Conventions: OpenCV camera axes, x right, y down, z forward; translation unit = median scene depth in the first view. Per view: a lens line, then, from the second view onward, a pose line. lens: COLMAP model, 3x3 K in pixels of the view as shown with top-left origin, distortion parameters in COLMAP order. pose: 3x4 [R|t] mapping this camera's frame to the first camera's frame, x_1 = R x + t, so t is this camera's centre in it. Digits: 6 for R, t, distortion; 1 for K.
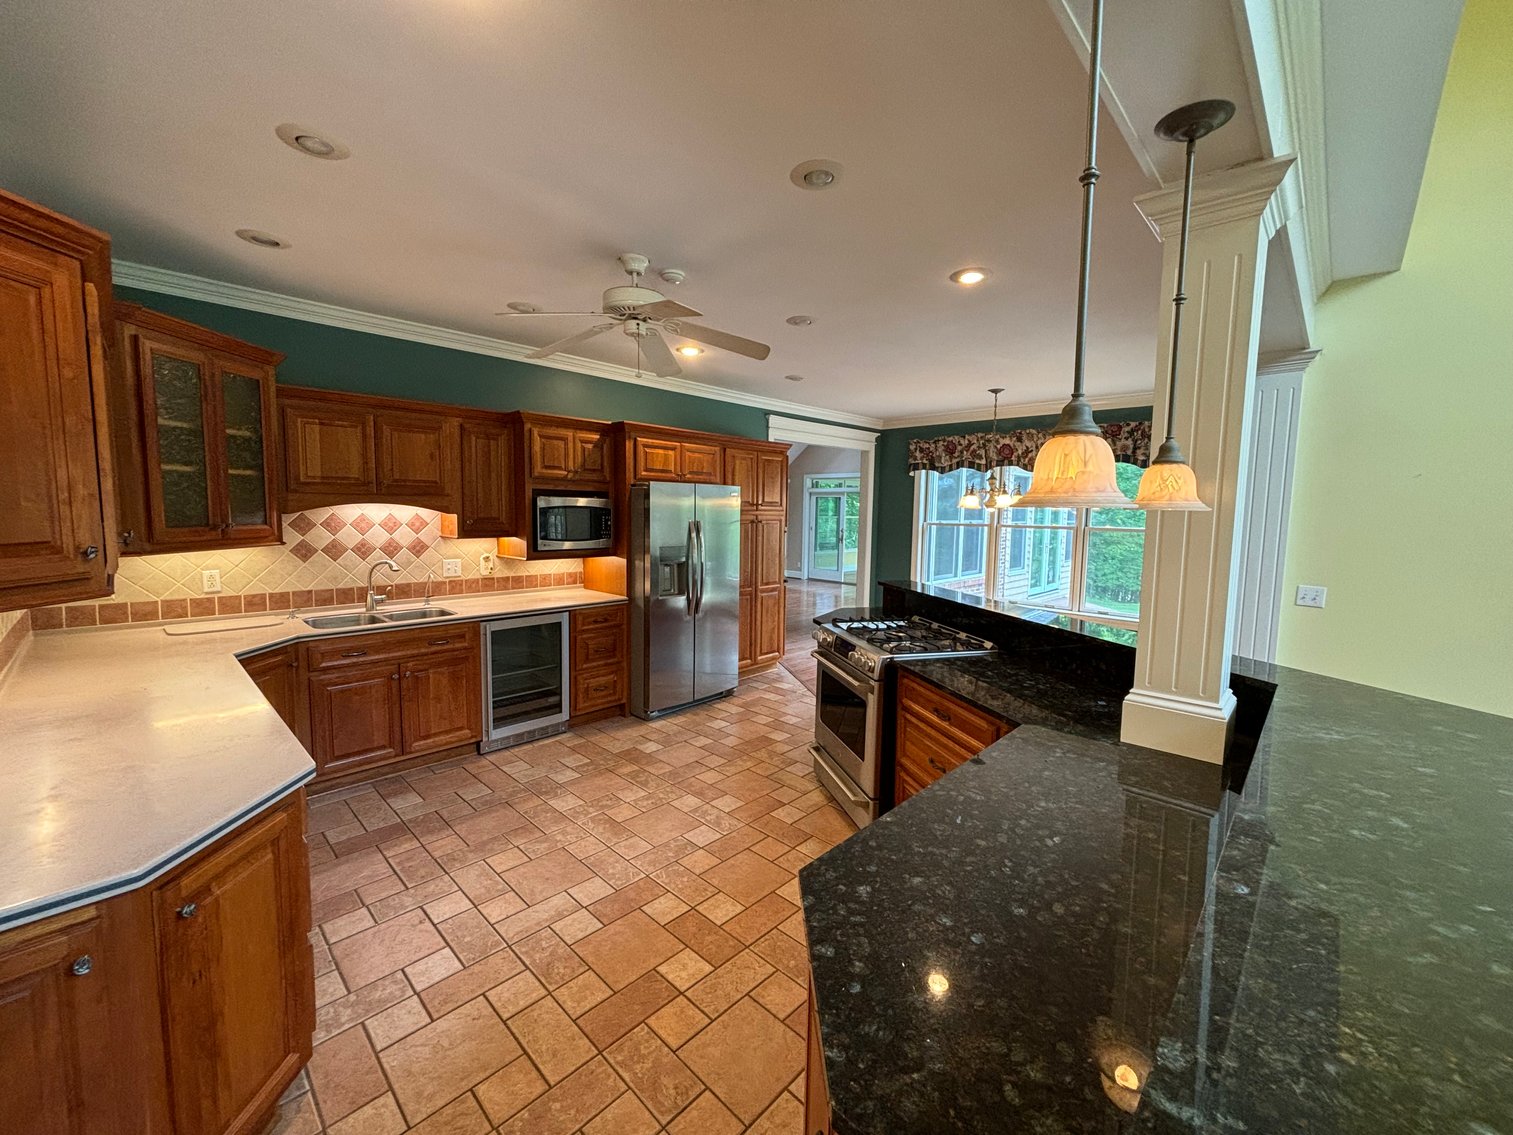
lens RADIAL K [[606.3, 0, 758.7], [0, 606.3, 565.5], [0, 0, 1]] dist [0.000493, 0.000275]
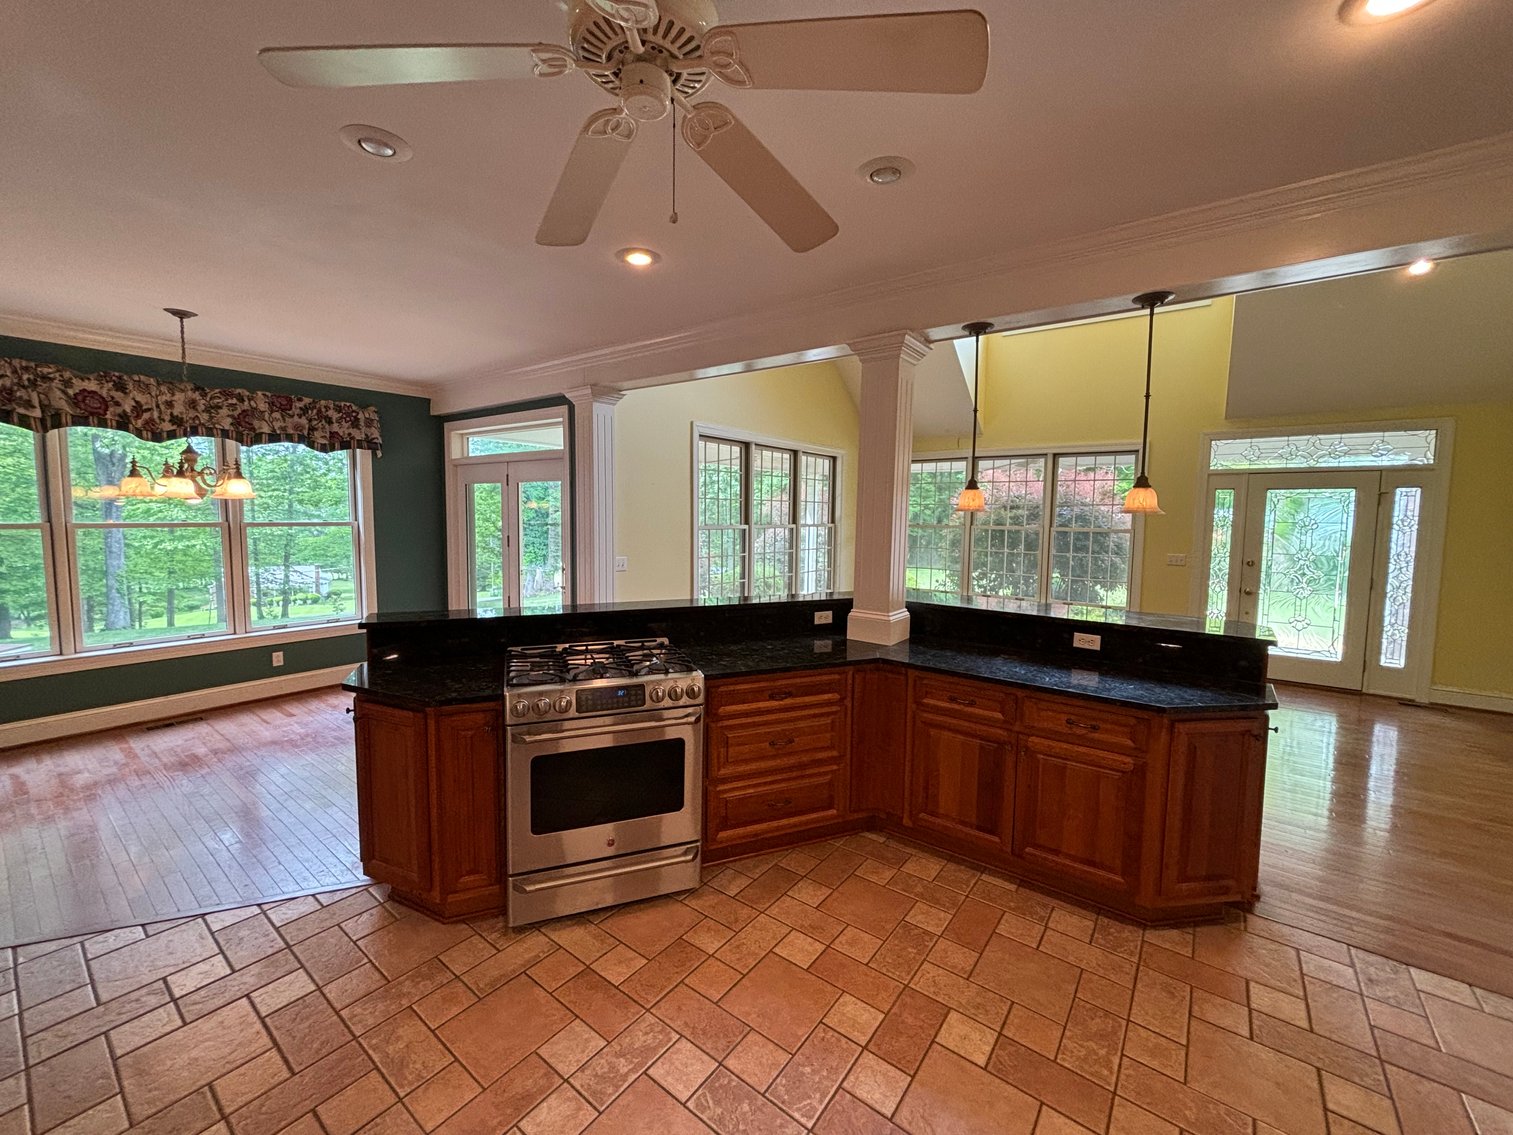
lens RADIAL K [[606.3, 0, 758.5], [0, 606.3, 557.2], [0, 0, 1]] dist [0.000493, 0.000275]
pose [[-0.110917, -0.093234, 0.989447, -0.528589], [0.079519, 0.991565, 0.102348, -0.083362], [-0.990643, 0.090032, -0.102567, 0.784718]]
